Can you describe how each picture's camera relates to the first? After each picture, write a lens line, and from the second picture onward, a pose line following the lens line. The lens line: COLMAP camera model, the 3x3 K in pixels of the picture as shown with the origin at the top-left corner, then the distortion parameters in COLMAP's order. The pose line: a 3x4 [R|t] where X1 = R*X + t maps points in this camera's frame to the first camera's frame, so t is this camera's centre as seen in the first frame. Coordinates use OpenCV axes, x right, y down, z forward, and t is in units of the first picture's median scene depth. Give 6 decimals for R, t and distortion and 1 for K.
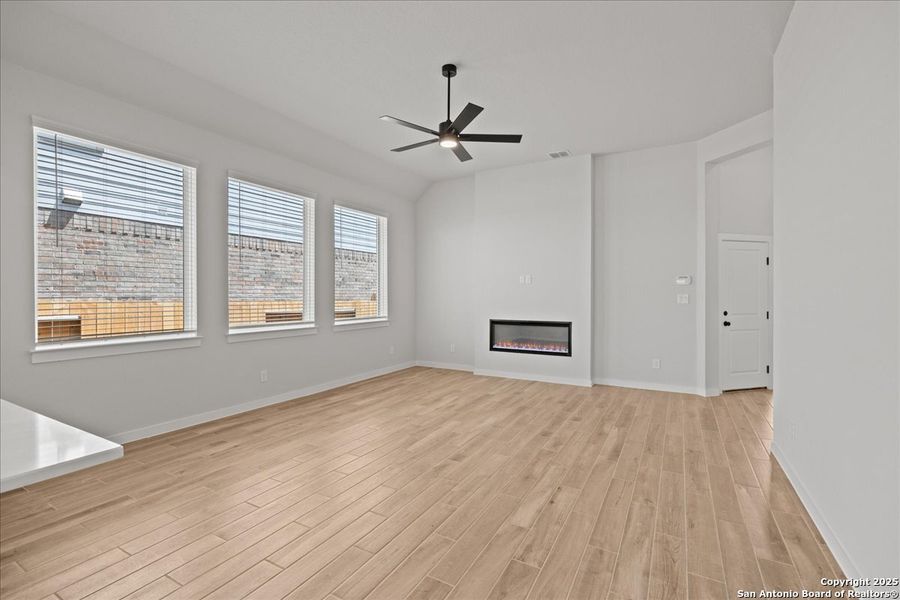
lens RADIAL K [[399.7, 0, 446.1], [0, 399.7, 294.0], [0, 0, 1]] dist [-0.002326, -0.000185]
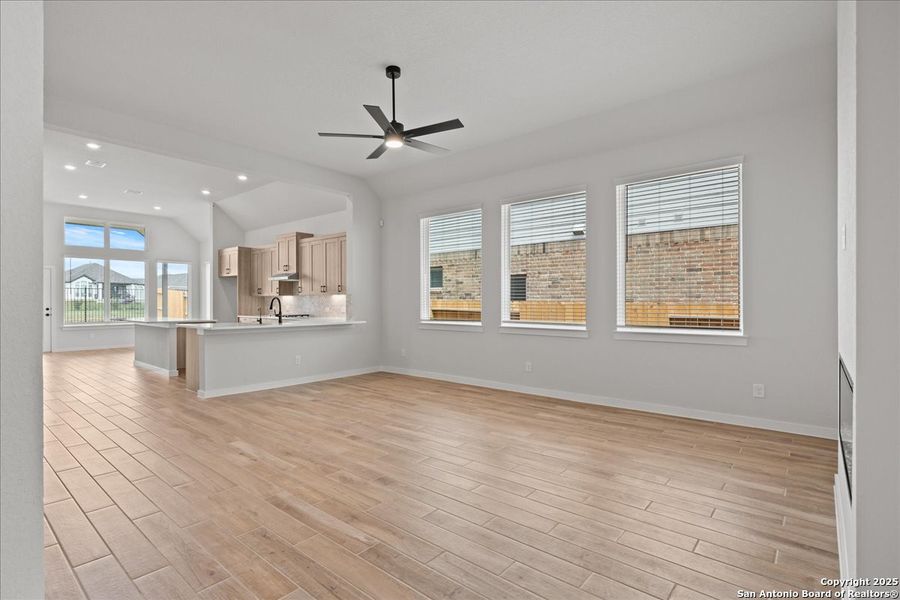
lens RADIAL K [[421.7, 0, 450.0], [0, 421.7, 300.0], [0, 0, 1]] dist [-0.002942, -0.000366]
pose [[-0.150311, -0.005056, -0.988626, 1.083335], [0.000681, 0.999986, -0.005218, 0.028883], [0.988639, -0.001457, -0.150305, 1.349057]]
